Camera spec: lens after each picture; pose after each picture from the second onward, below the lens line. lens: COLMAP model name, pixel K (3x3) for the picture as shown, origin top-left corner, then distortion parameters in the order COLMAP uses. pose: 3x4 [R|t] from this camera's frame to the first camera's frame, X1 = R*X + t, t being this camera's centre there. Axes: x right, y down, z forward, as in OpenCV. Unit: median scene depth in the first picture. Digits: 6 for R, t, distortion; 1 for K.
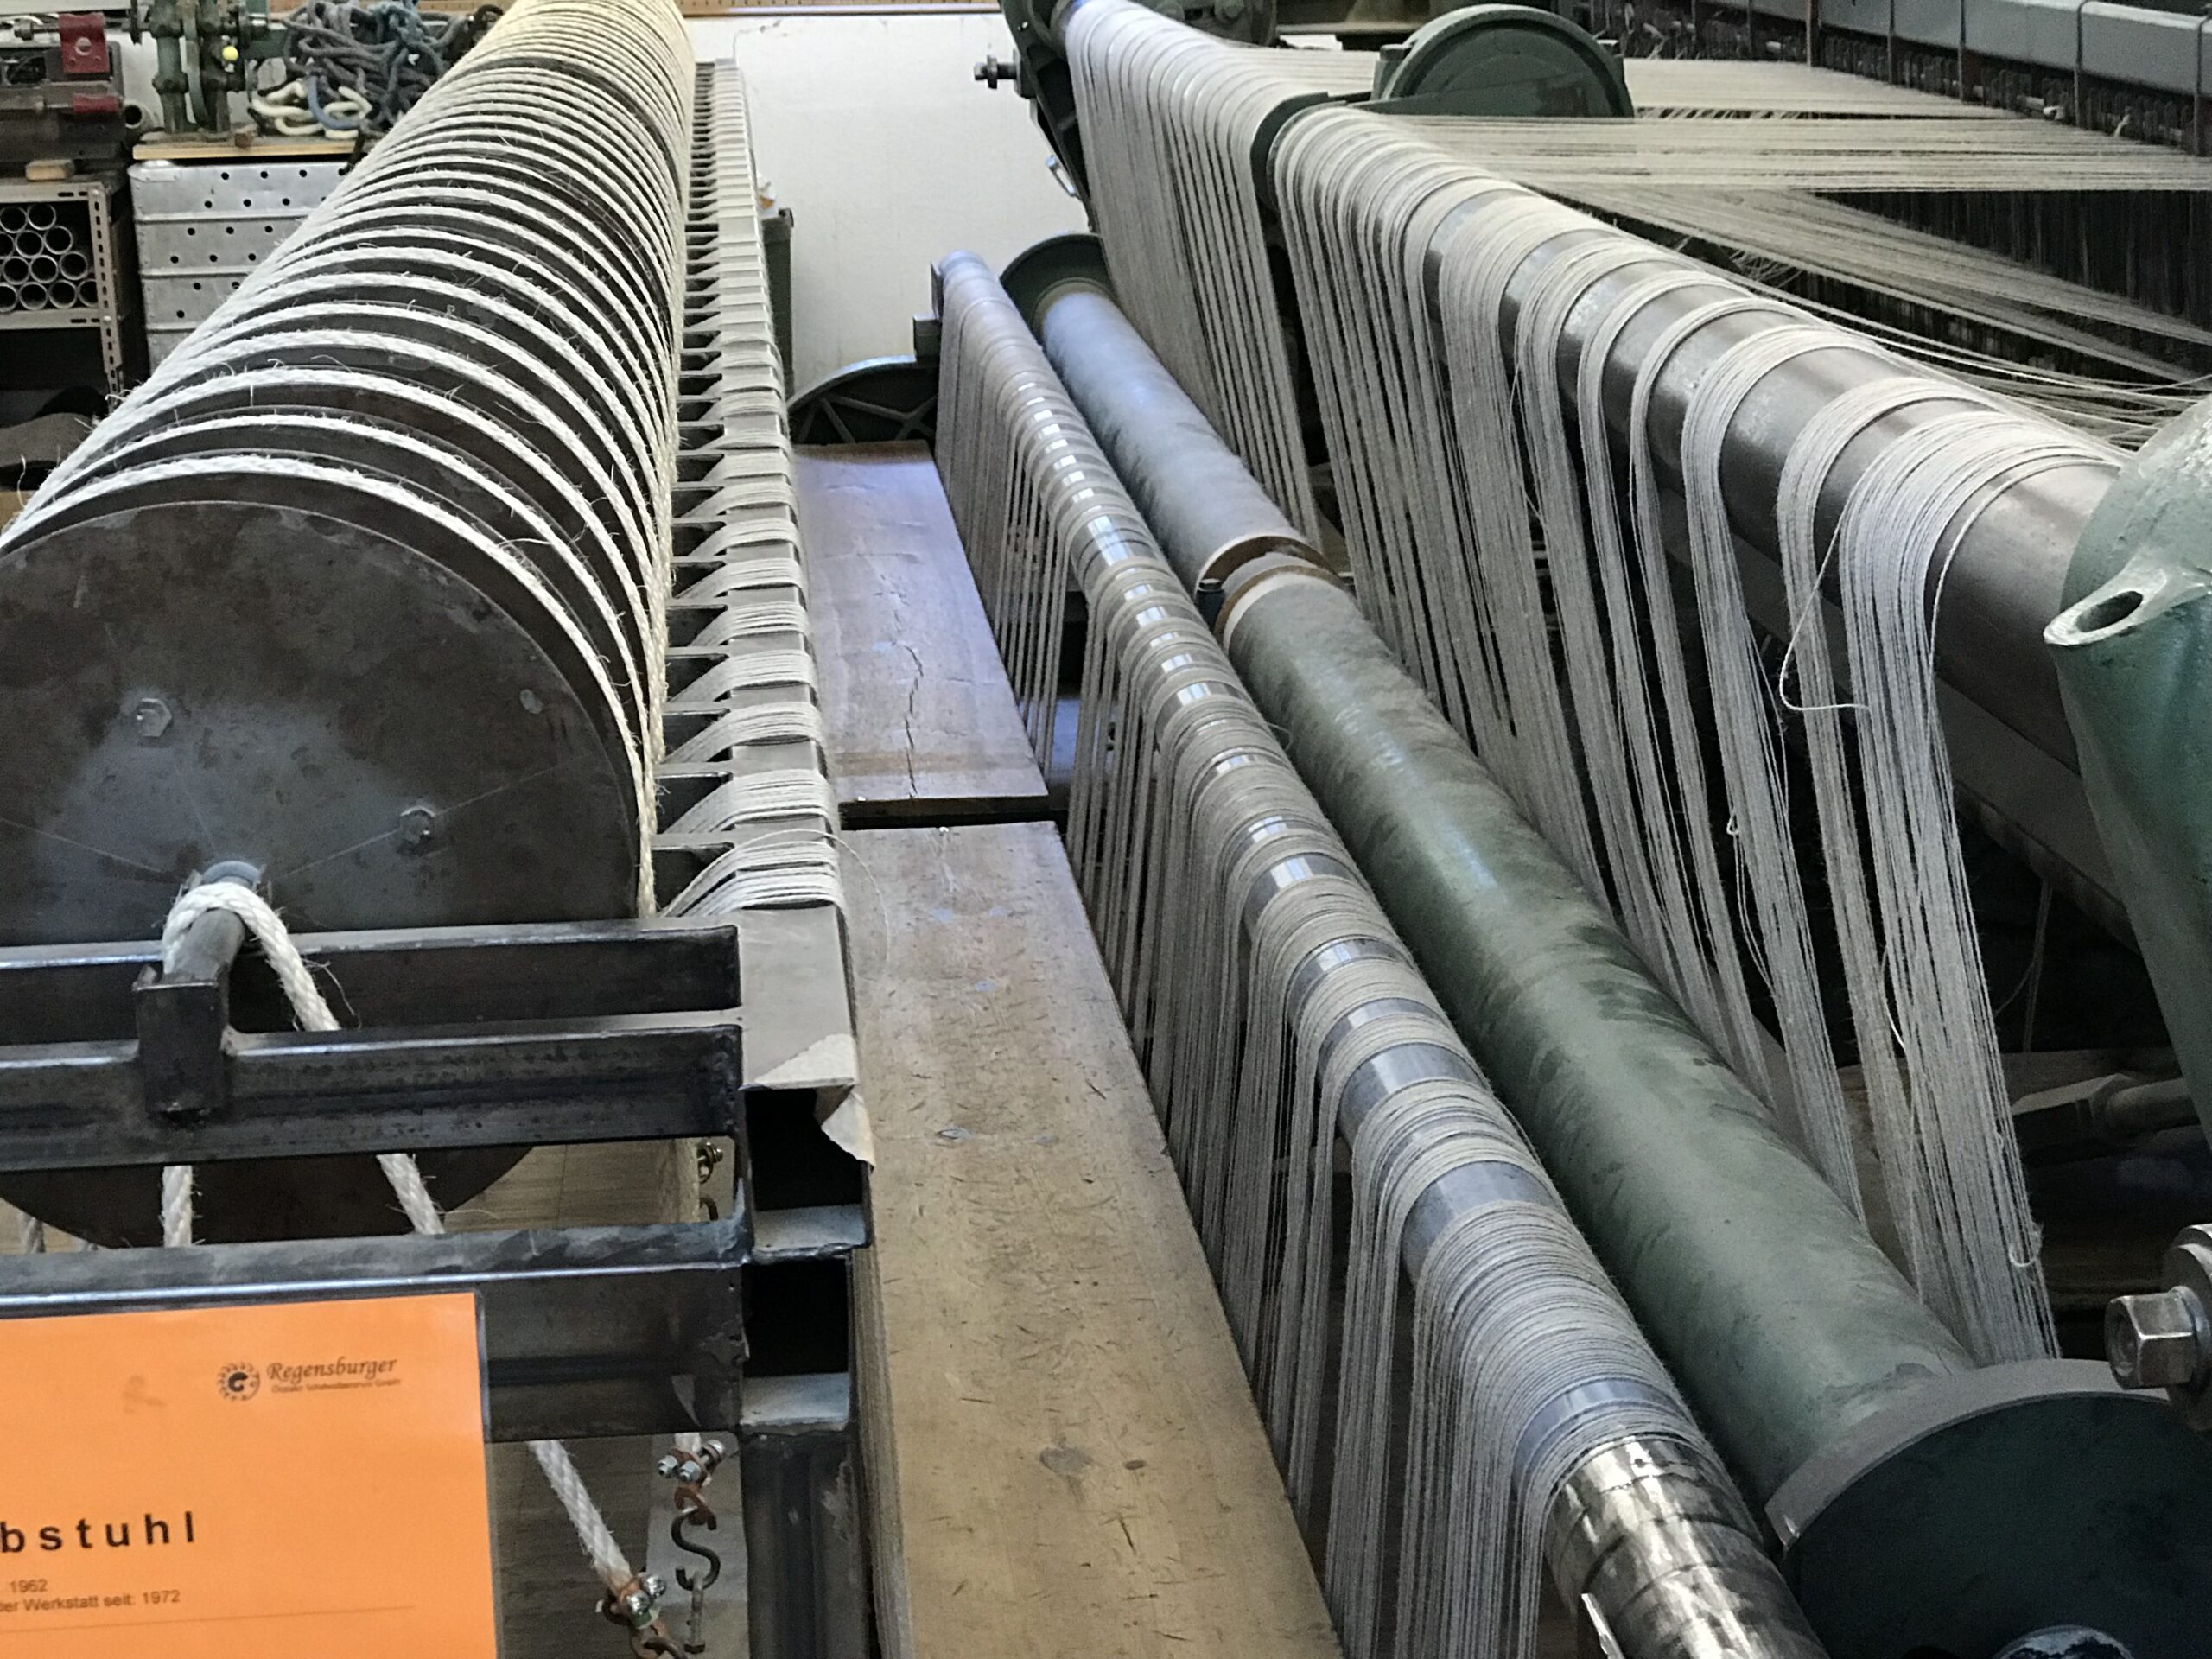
lens RADIAL K [[3730.5, 0, 1109.5], [0, 3730.5, 822.3], [0, 0, 1]] dist [0.071425, 0.000000]
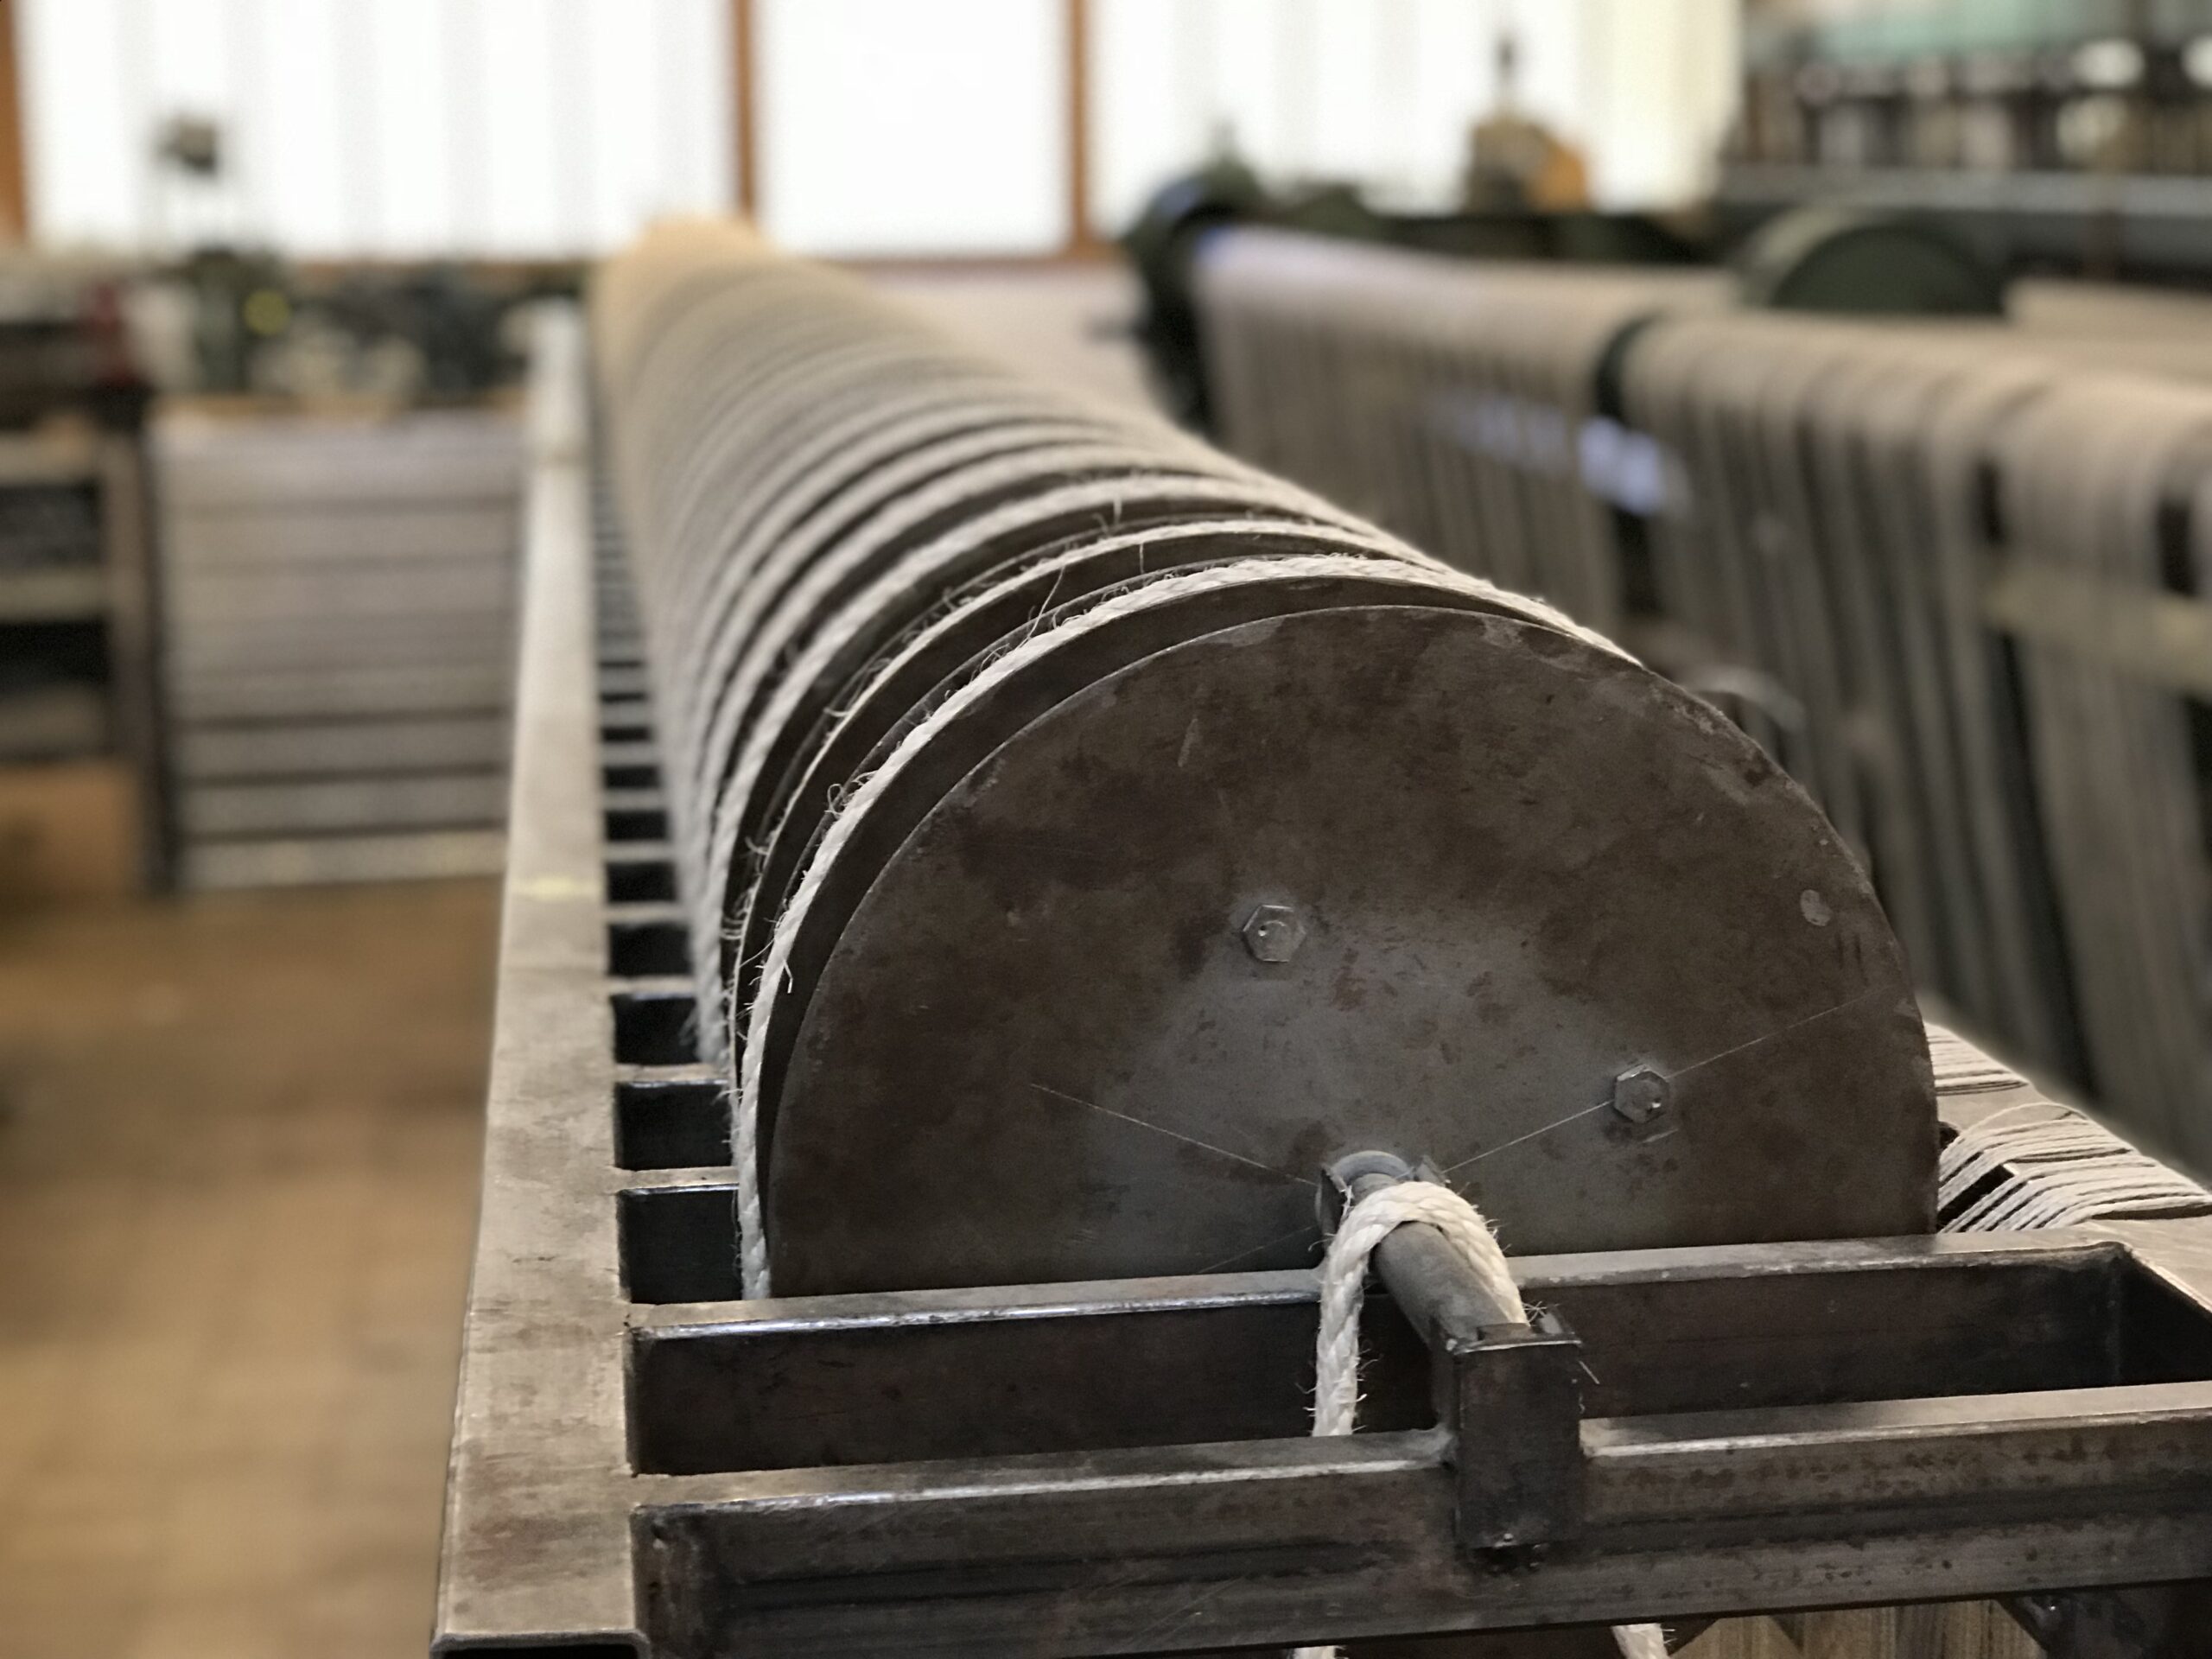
lens RADIAL K [[3730.5, 0, 1102.1], [0, 3730.5, 835.5], [0, 0, 1]] dist [0.071425, 0.000000]
pose [[0.999085, -0.004782, 0.042507, -0.313969], [0.008203, 0.996707, -0.080671, 0.007906], [-0.041982, 0.080946, 0.995834, 0.340901]]
